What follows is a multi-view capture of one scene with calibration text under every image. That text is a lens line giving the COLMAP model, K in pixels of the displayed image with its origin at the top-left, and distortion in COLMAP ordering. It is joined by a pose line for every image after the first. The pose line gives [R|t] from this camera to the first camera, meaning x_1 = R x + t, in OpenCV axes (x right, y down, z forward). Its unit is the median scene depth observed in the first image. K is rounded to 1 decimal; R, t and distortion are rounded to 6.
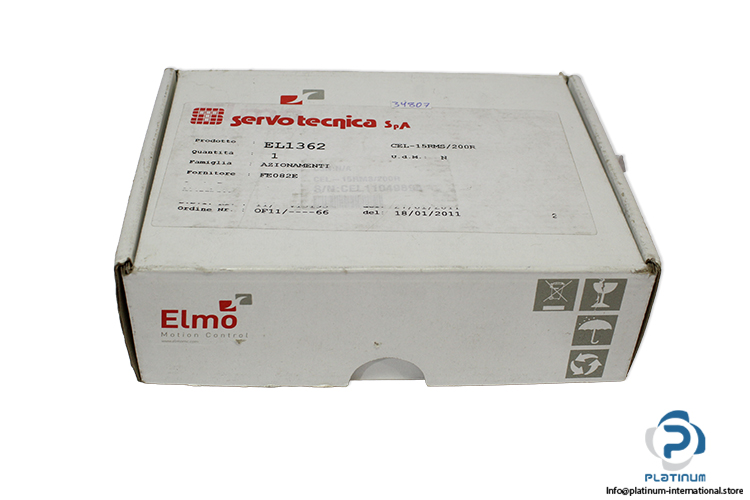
lens RADIAL K [[966.1, 0, 372.2], [0, 966.1, 251.1], [0, 0, 1]] dist [0.013971, 0.000000]
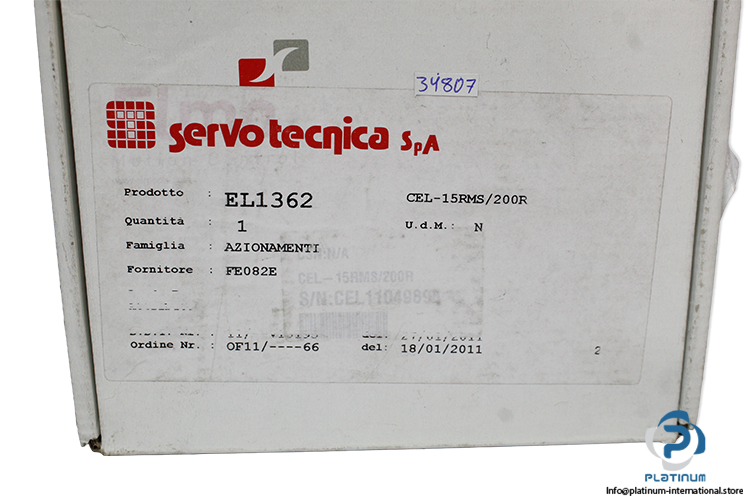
lens RADIAL K [[1026.8, 0, 375.5], [0, 1026.8, 250.0], [0, 0, 1]] dist [-0.015266, 0.000000]
pose [[0.999034, 0.036732, 0.024121, -0.021037], [-0.035371, 0.346424, 0.937411, -0.846749], [0.026076, -0.937359, 0.347389, 0.757444]]
